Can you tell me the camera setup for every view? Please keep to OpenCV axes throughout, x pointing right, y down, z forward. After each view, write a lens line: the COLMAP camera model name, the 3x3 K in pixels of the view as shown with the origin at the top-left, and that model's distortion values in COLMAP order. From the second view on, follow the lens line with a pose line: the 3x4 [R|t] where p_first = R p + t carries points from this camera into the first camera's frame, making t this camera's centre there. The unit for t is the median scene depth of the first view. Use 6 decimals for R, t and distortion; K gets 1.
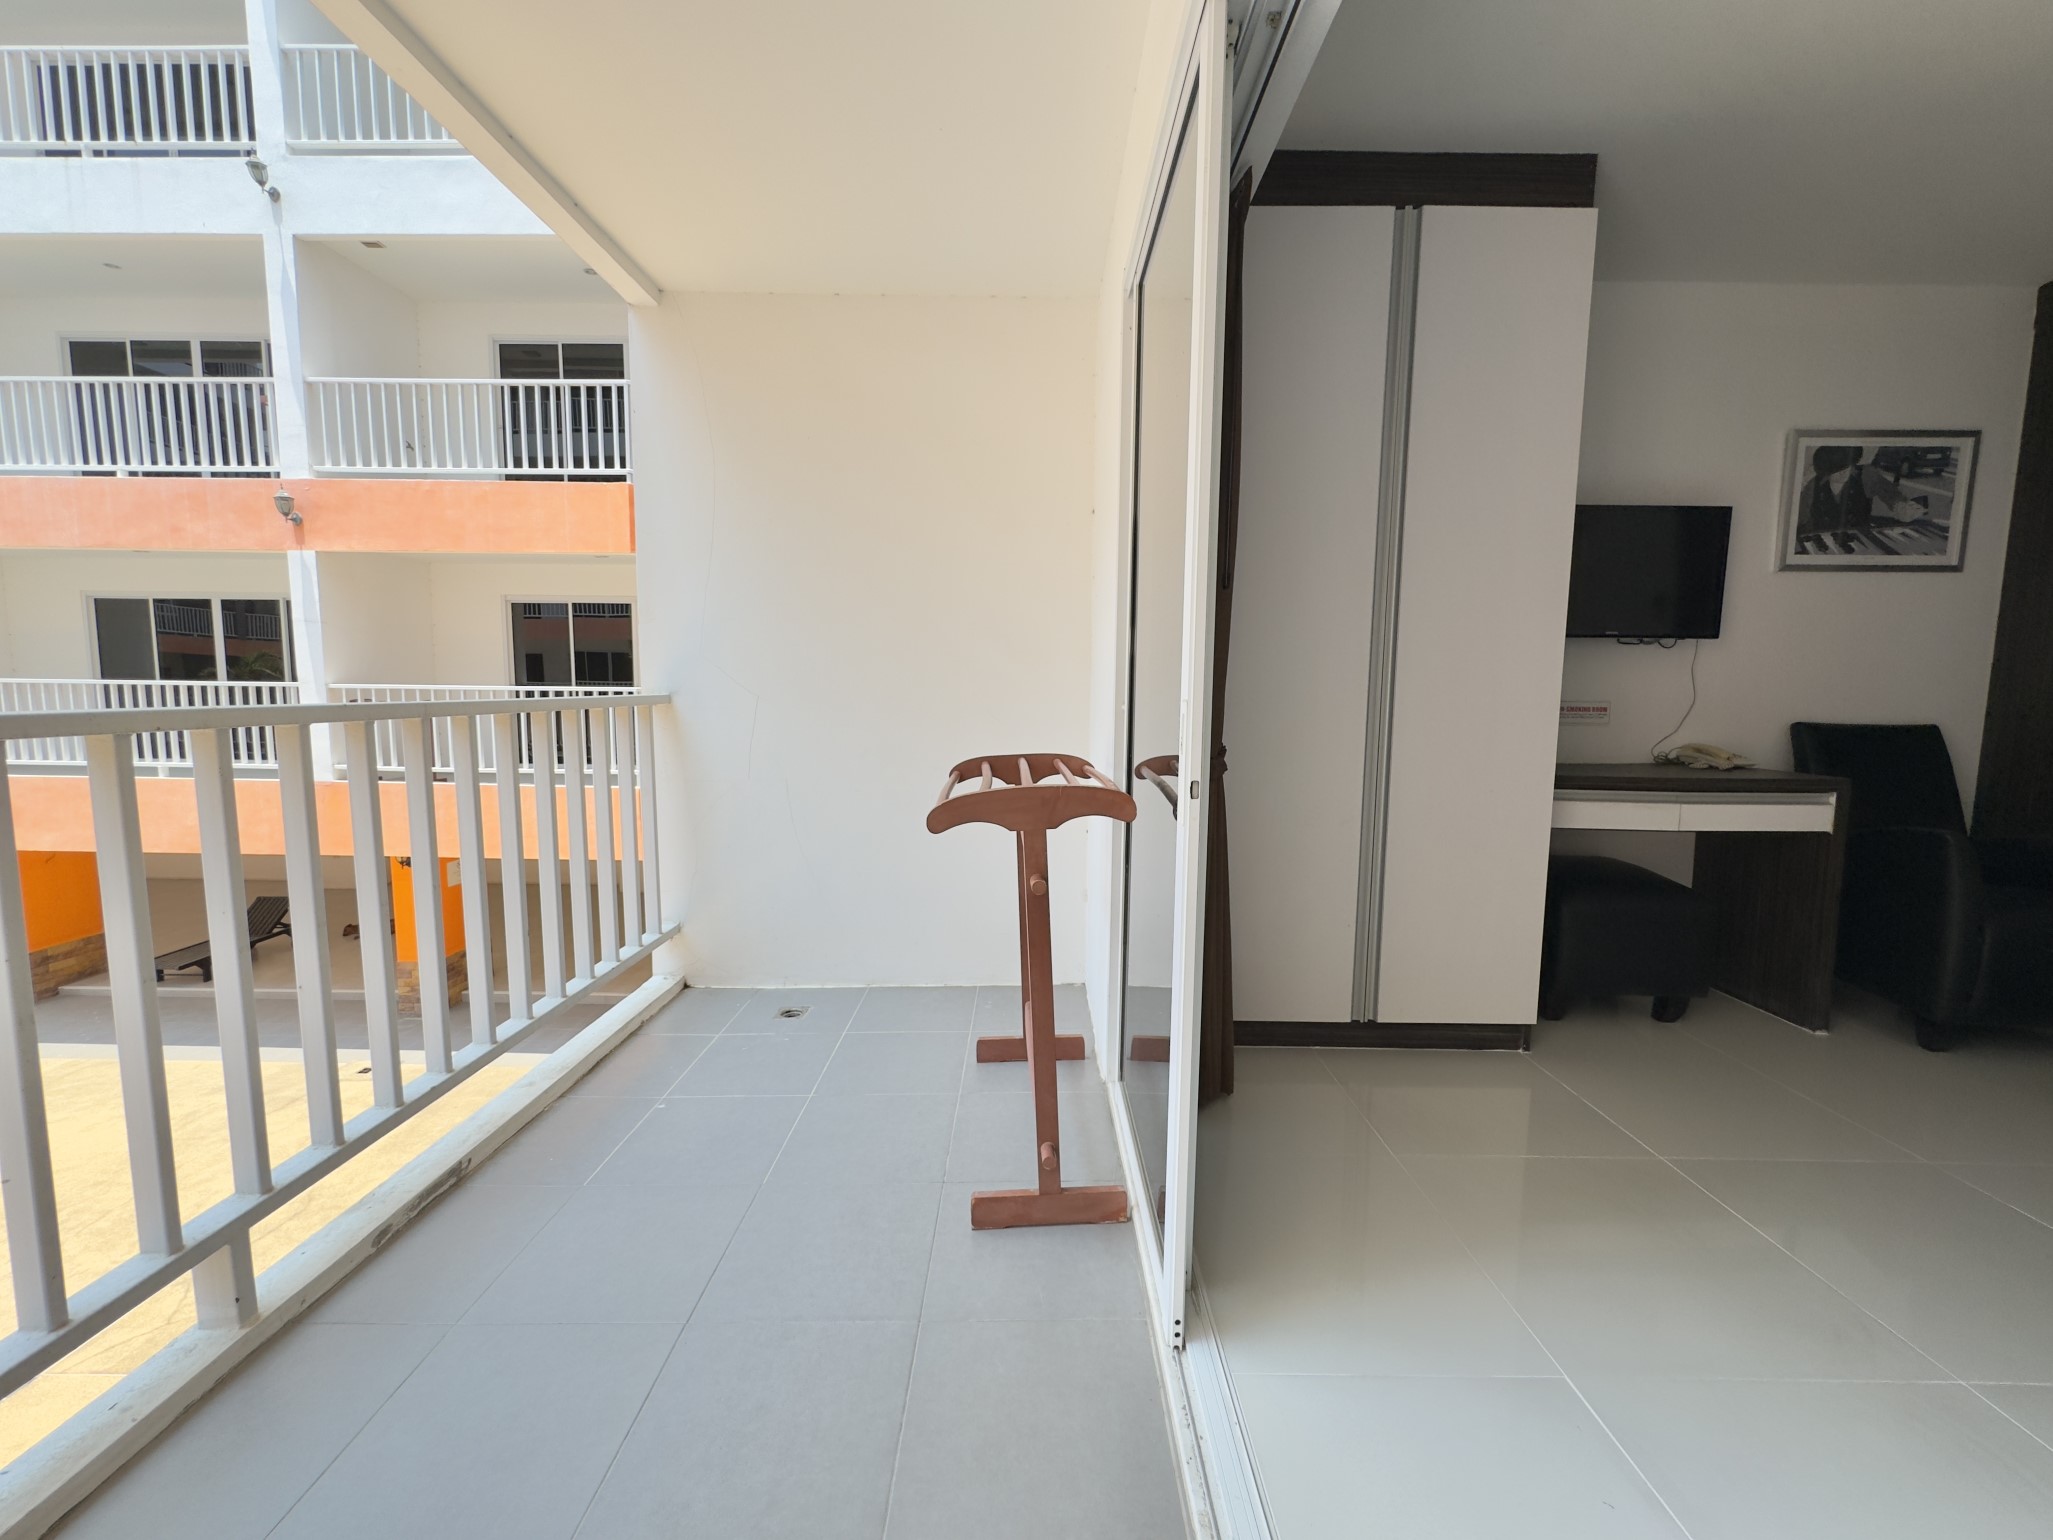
lens RADIAL K [[819.4, 0, 1025.6], [0, 819.4, 768.9], [0, 0, 1]] dist [-0.001795, 0.000203]
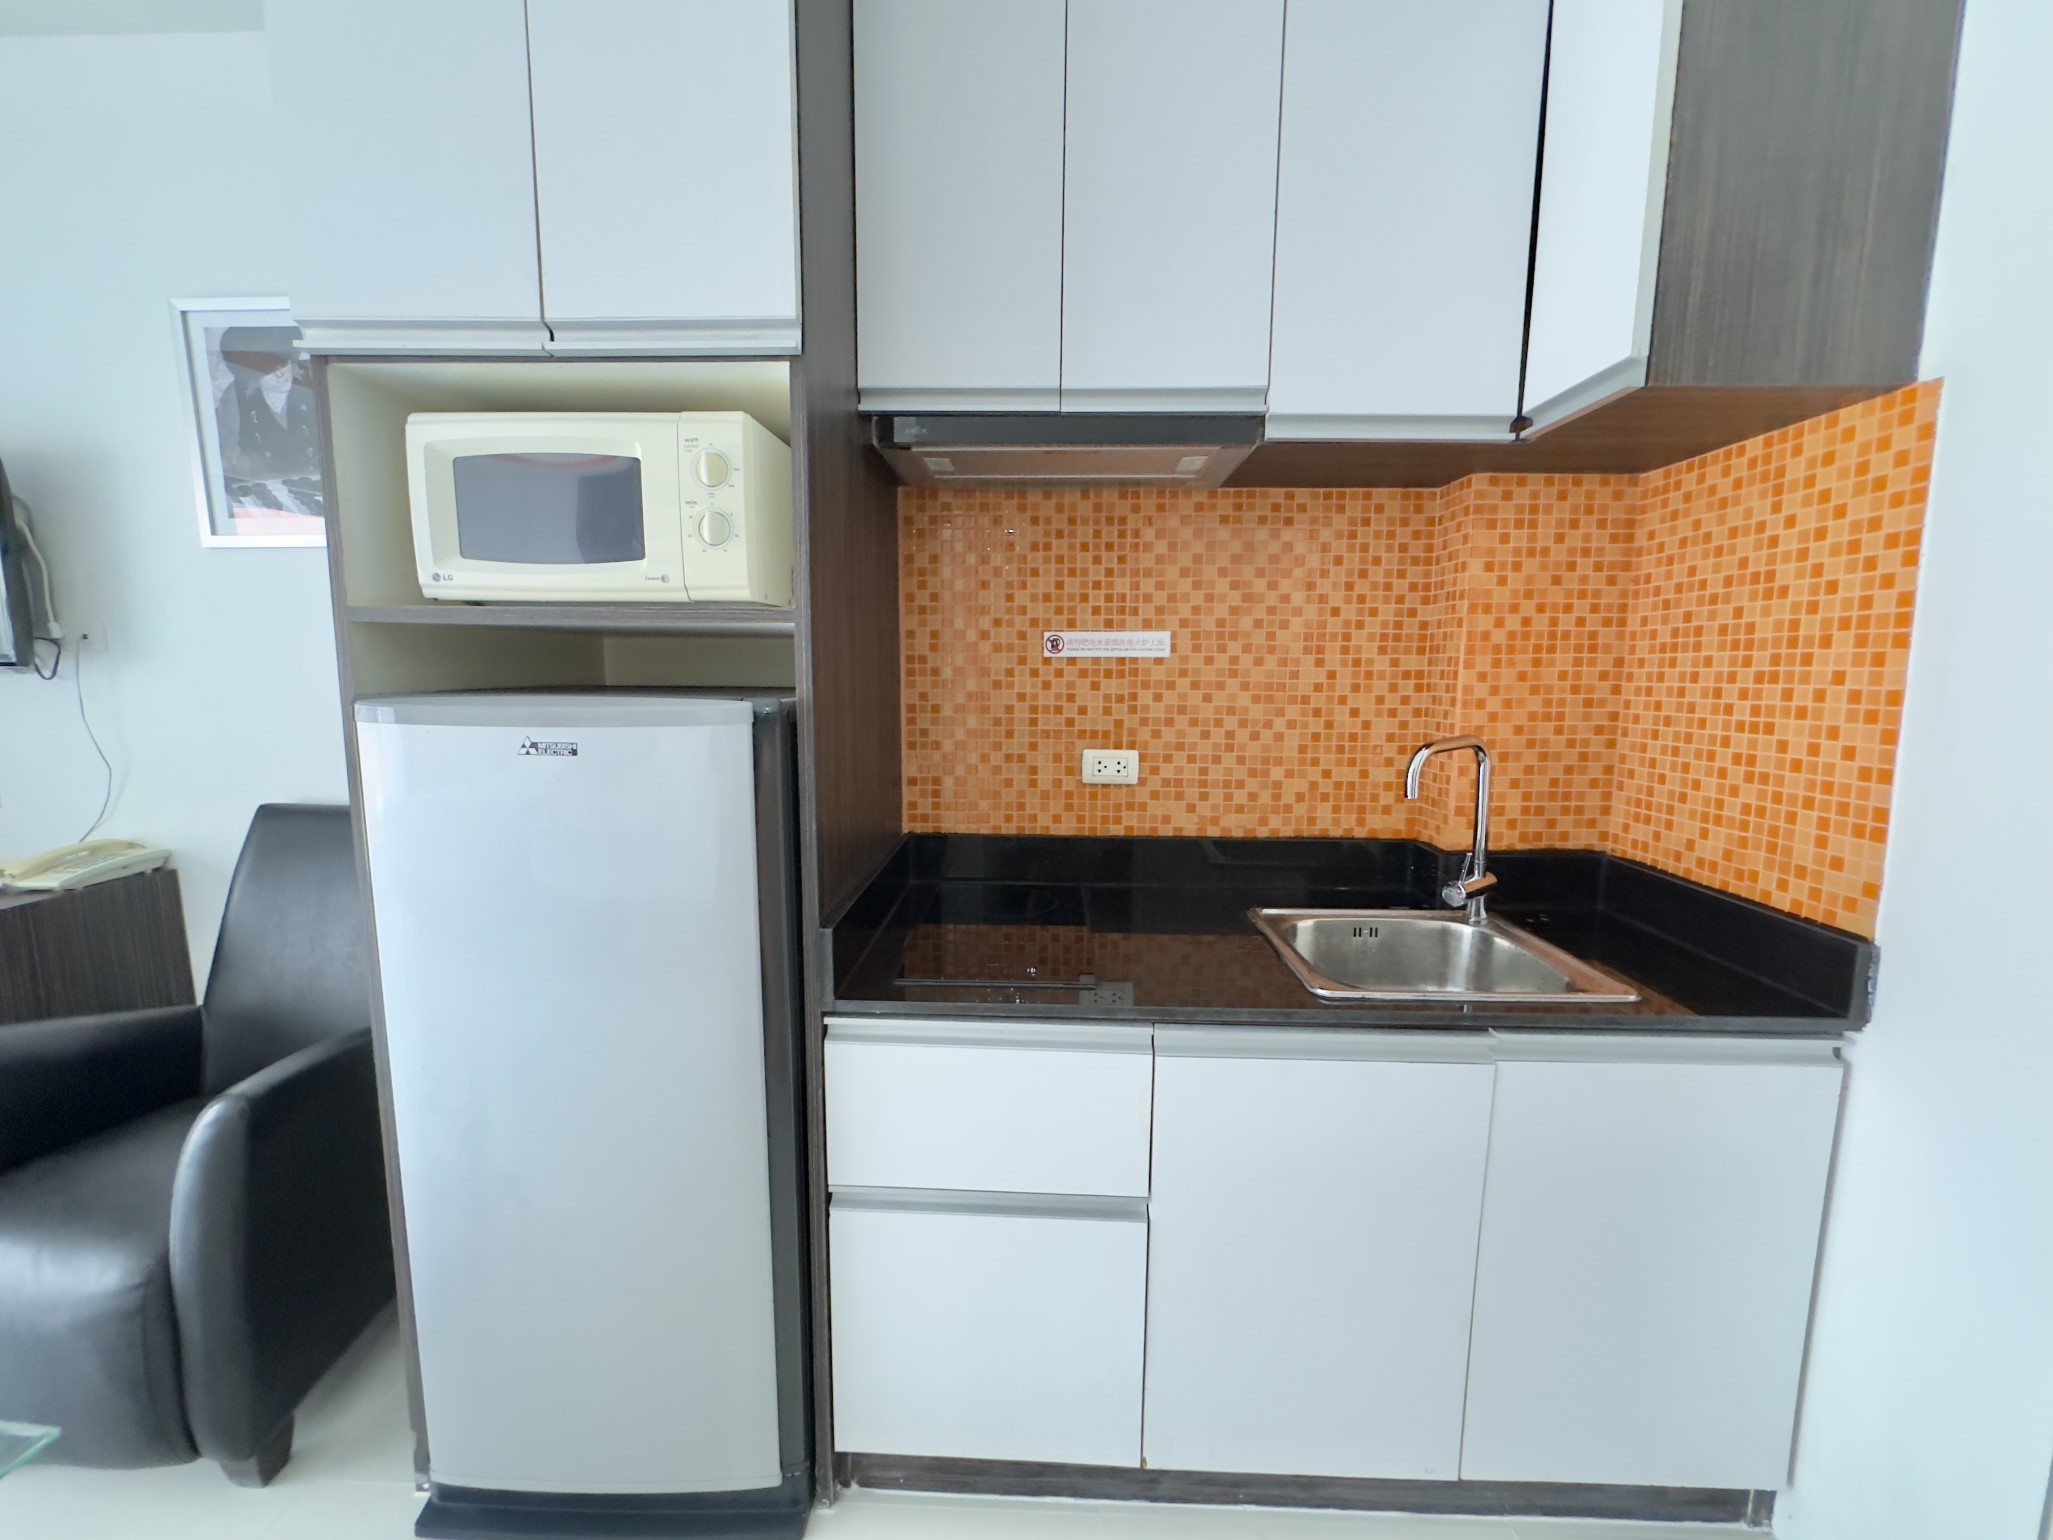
lens RADIAL K [[819.4, 0, 1025.6], [0, 819.4, 768.9], [0, 0, 1]] dist [-0.001795, 0.000203]
pose [[0.999592, -0.002700, -0.028442, 1.539279], [0.003300, 0.999772, 0.021098, -0.094733], [0.028379, -0.021183, 0.999373, 0.433643]]
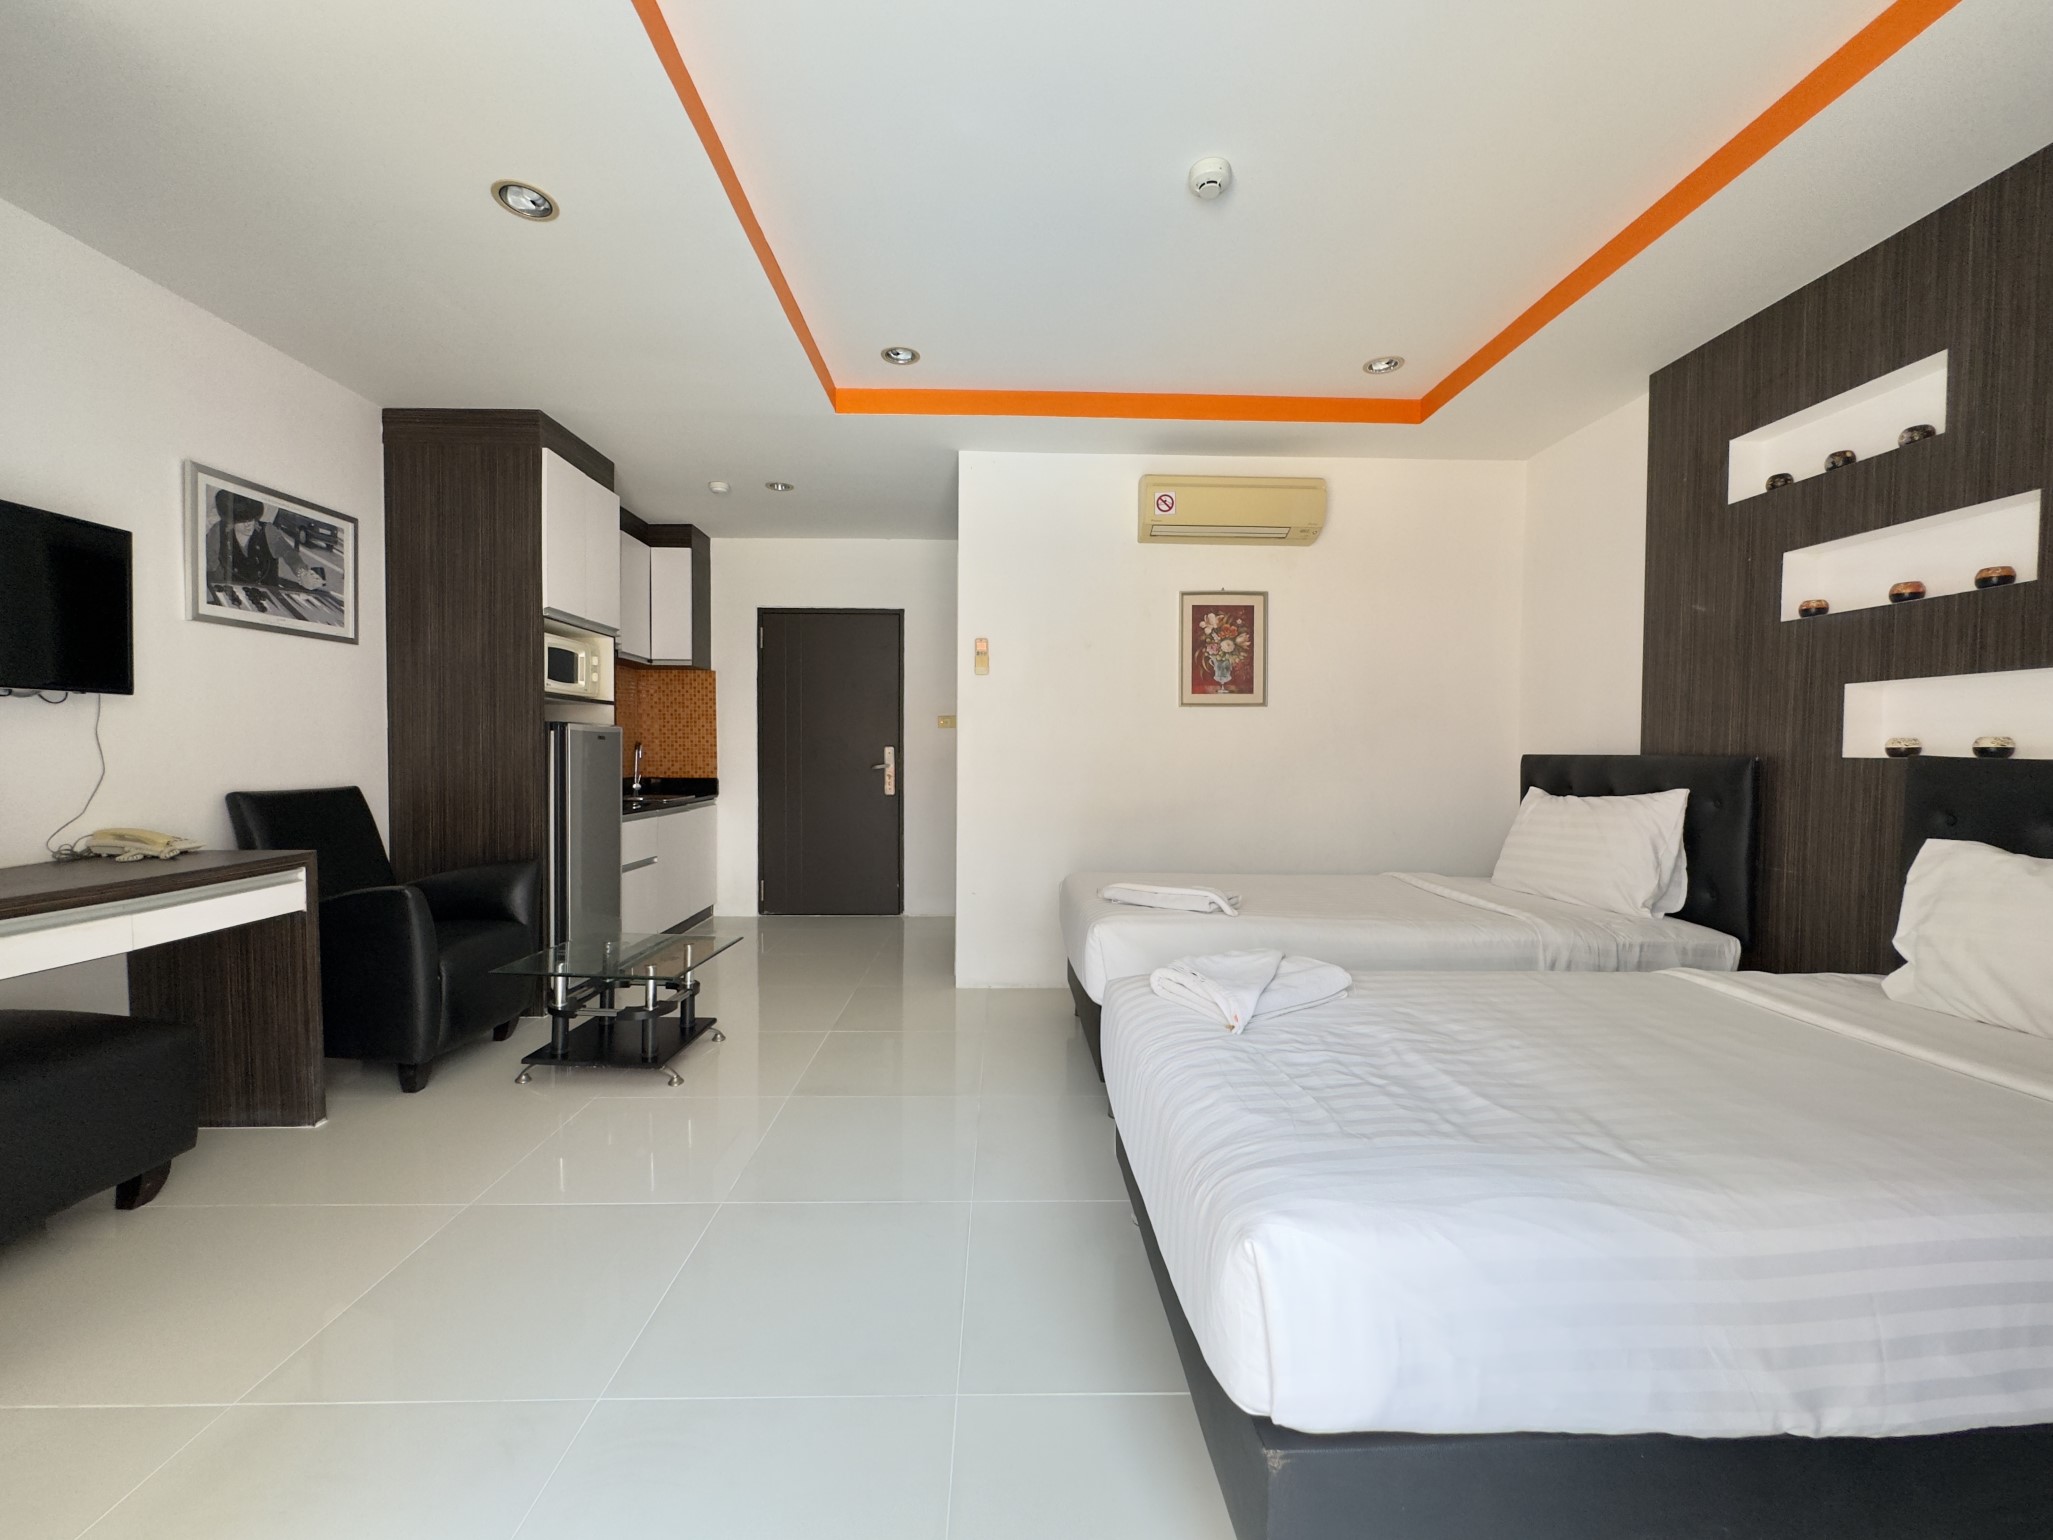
lens RADIAL K [[819.4, 0, 1025.6], [0, 819.4, 768.9], [0, 0, 1]] dist [-0.001795, 0.000203]
pose [[-0.033622, -0.037682, 0.998724, 0.023010], [0.093735, 0.994765, 0.040689, -0.038465], [-0.995029, 0.094984, -0.029913, 0.166920]]
